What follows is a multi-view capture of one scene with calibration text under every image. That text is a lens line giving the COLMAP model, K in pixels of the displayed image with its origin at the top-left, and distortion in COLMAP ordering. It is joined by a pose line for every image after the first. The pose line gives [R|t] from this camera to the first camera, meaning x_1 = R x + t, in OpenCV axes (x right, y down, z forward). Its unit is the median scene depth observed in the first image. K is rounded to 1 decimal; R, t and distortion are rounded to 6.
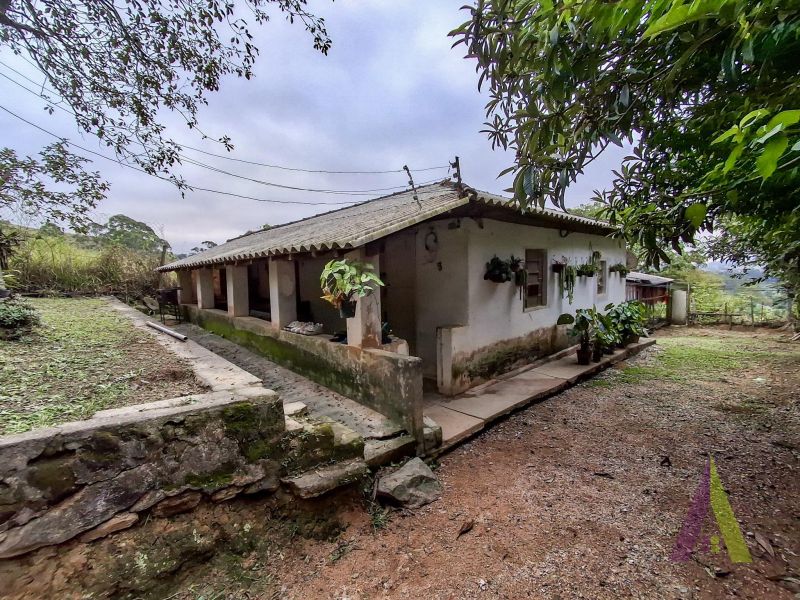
lens RADIAL K [[369.4, 0, 400.0], [0, 369.4, 300.0], [0, 0, 1]] dist [-0.001709, 0.006978]
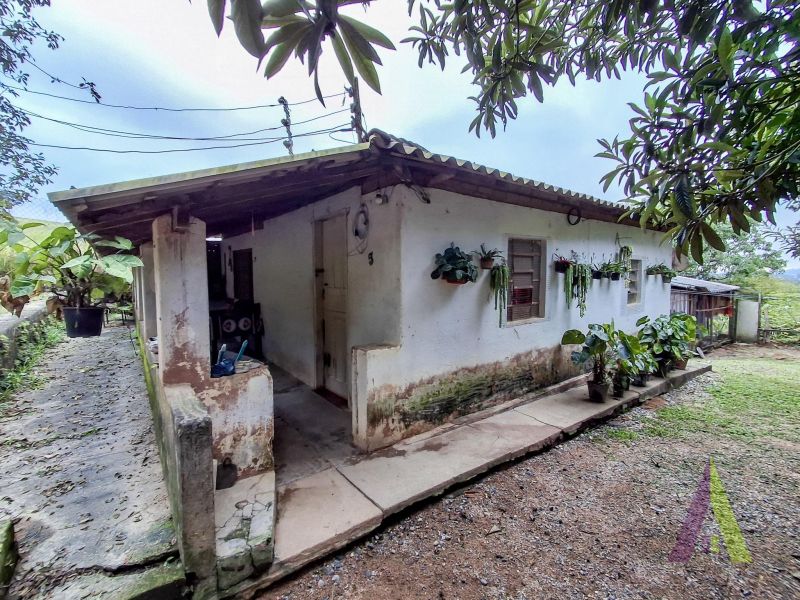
lens RADIAL K [[369.4, 0, 400.0], [0, 369.4, 300.0], [0, 0, 1]] dist [-0.001709, 0.006978]
pose [[0.994076, 0.023947, -0.106012, 0.215503], [-0.024850, 0.999665, -0.007207, -0.008550], [0.105804, 0.009799, 0.994339, 0.281435]]
